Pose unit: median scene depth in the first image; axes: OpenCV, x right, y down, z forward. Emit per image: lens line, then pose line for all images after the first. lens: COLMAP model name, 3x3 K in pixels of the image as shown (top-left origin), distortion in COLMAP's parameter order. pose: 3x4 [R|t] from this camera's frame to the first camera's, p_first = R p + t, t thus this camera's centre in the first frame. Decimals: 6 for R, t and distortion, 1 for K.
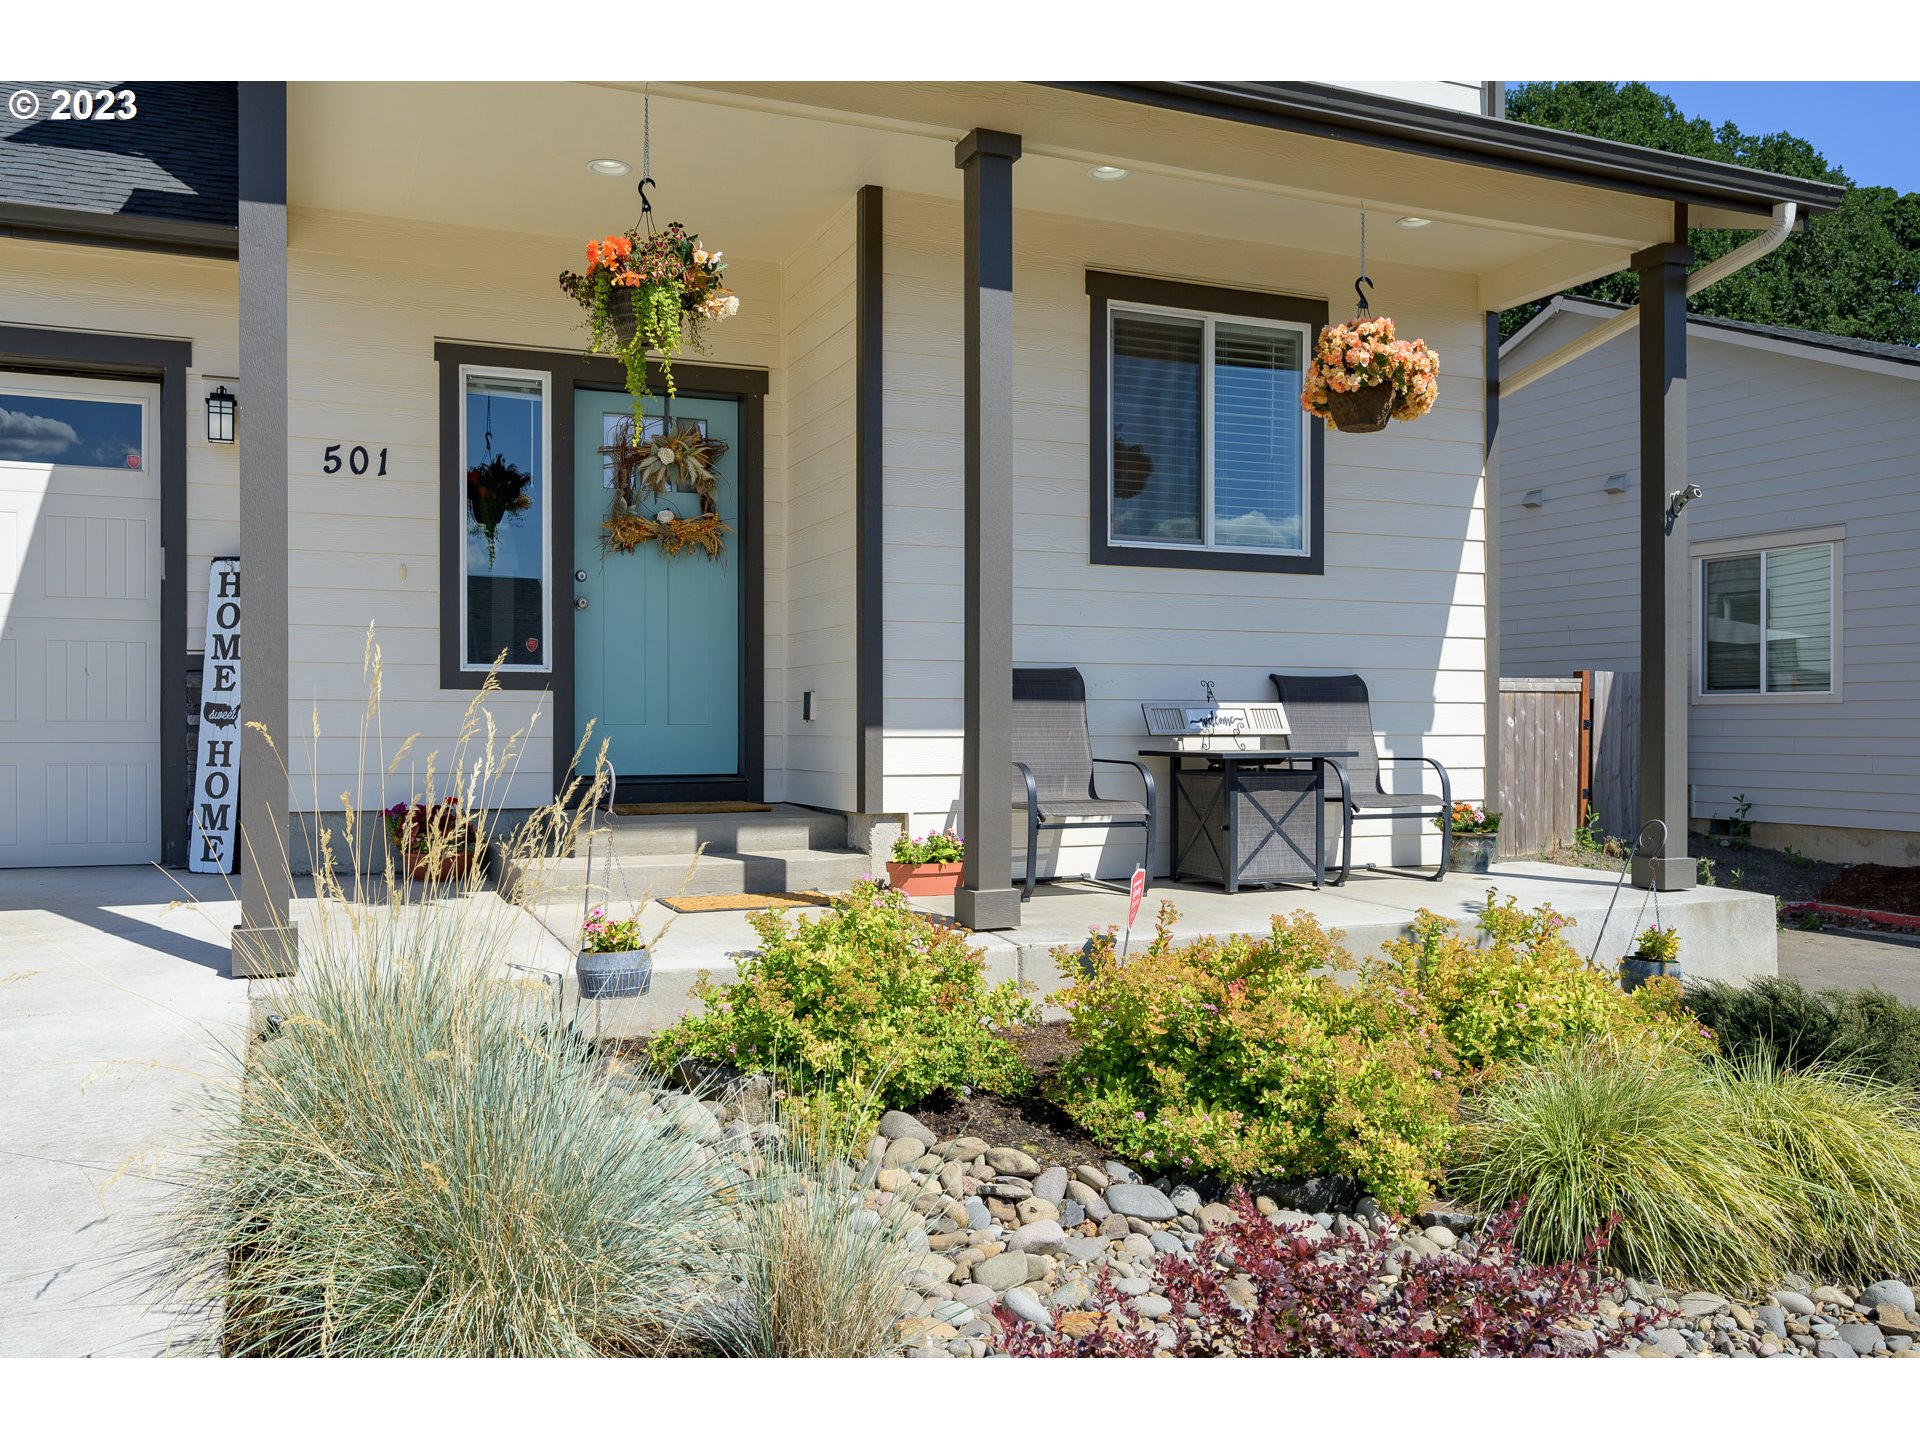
lens RADIAL K [[1597.7, 0, 950.8], [0, 1597.7, 699.4], [0, 0, 1]] dist [-0.002112, -0.009474]
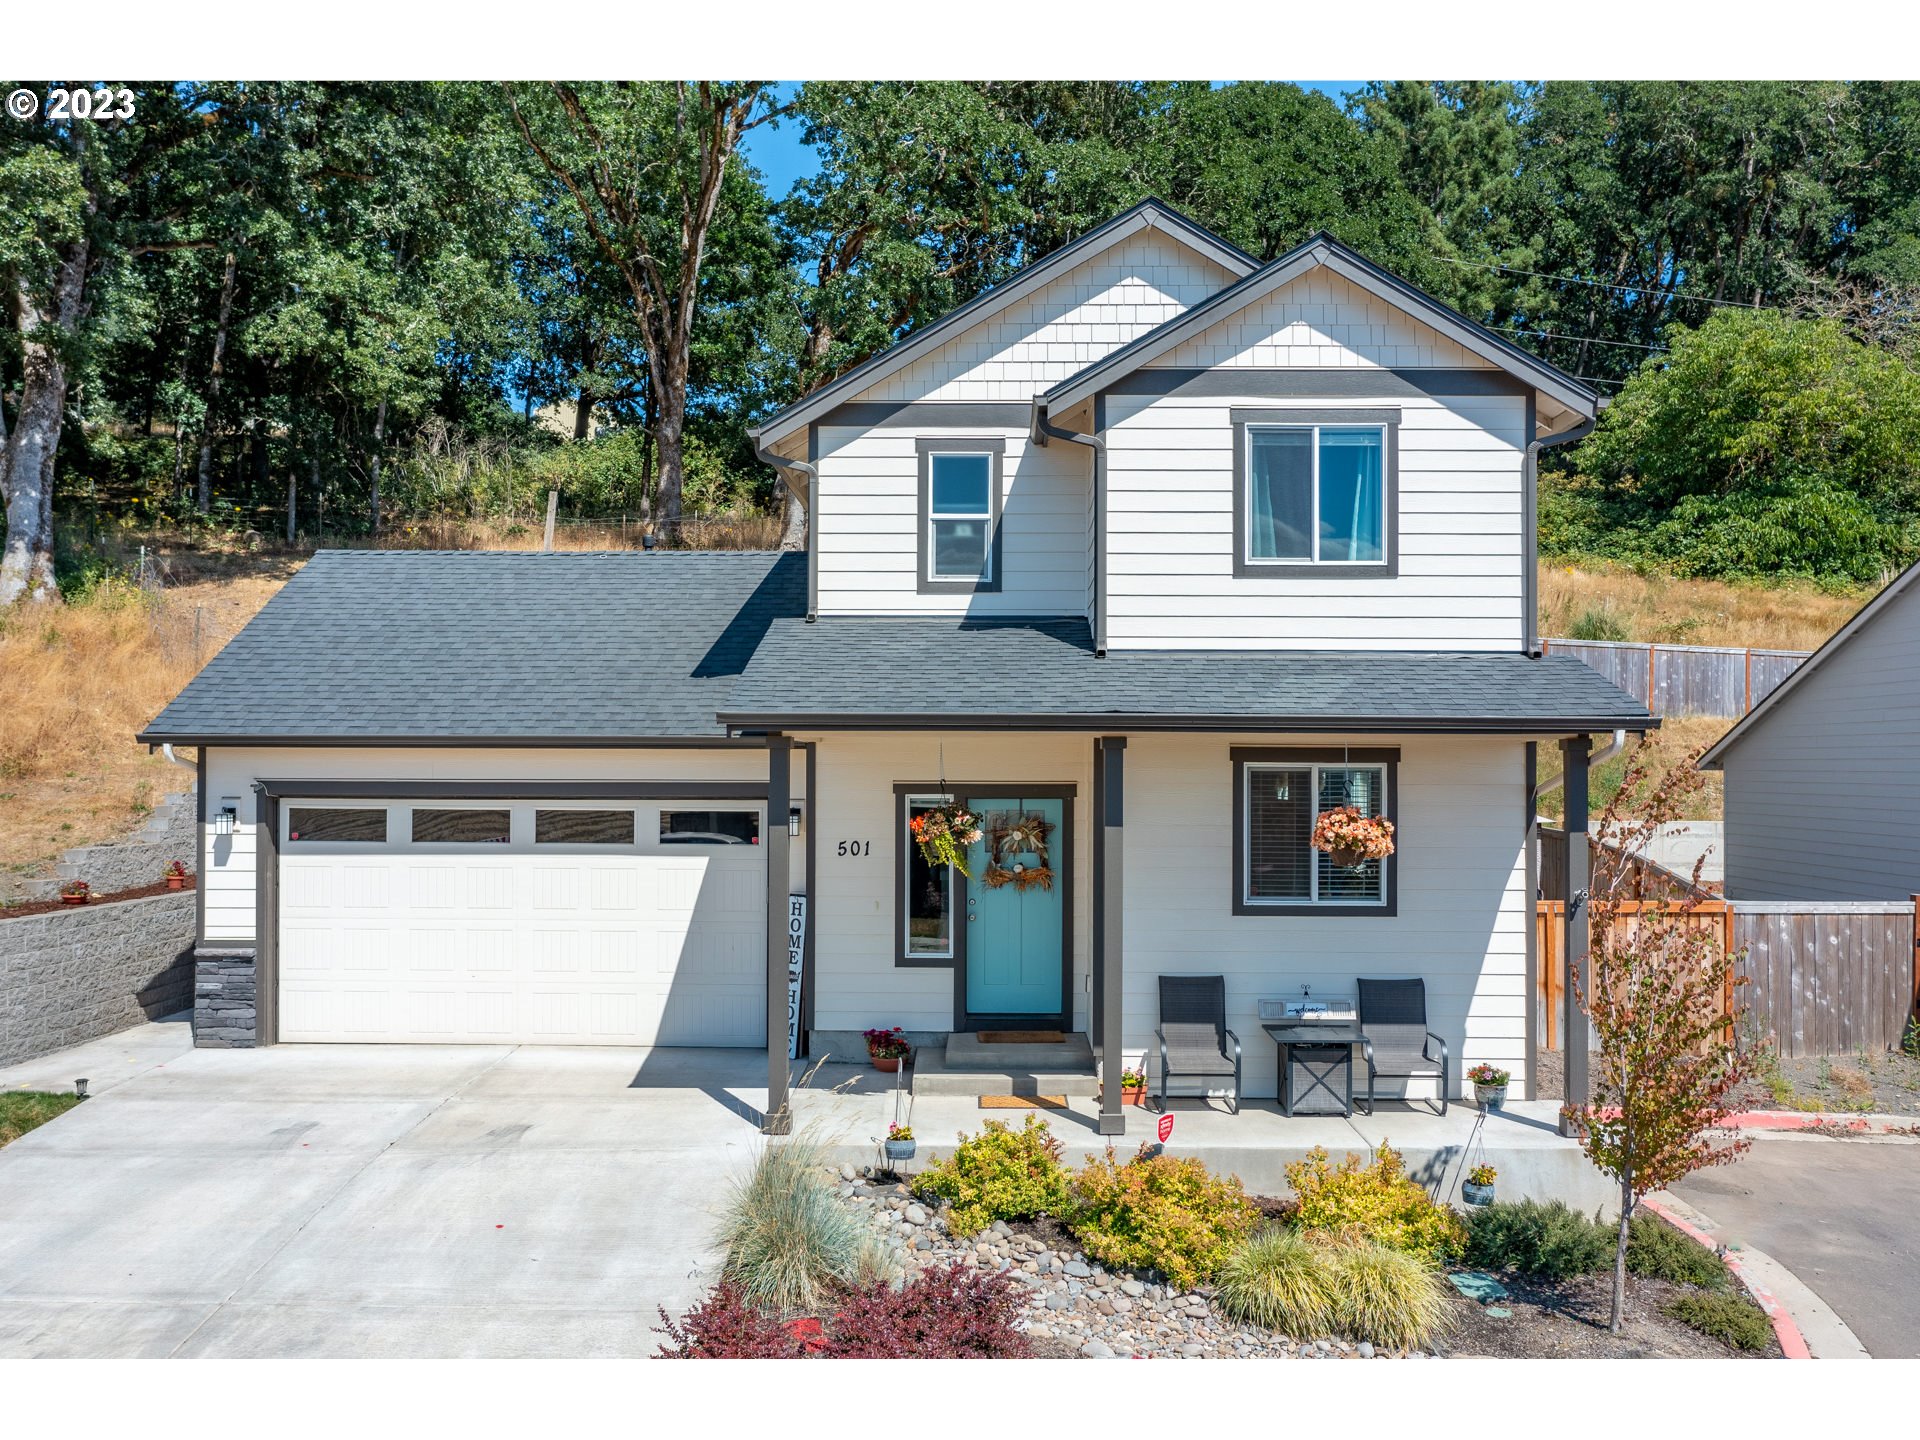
lens RADIAL K [[1597.7, 0, 952.5], [0, 1597.7, 728.8], [0, 0, 1]] dist [-0.002112, -0.009474]
pose [[0.919580, -0.003842, -0.392884, 0.495792], [-0.005618, 0.999721, -0.022927, -0.249045], [0.392863, 0.023290, 0.919302, -0.732397]]
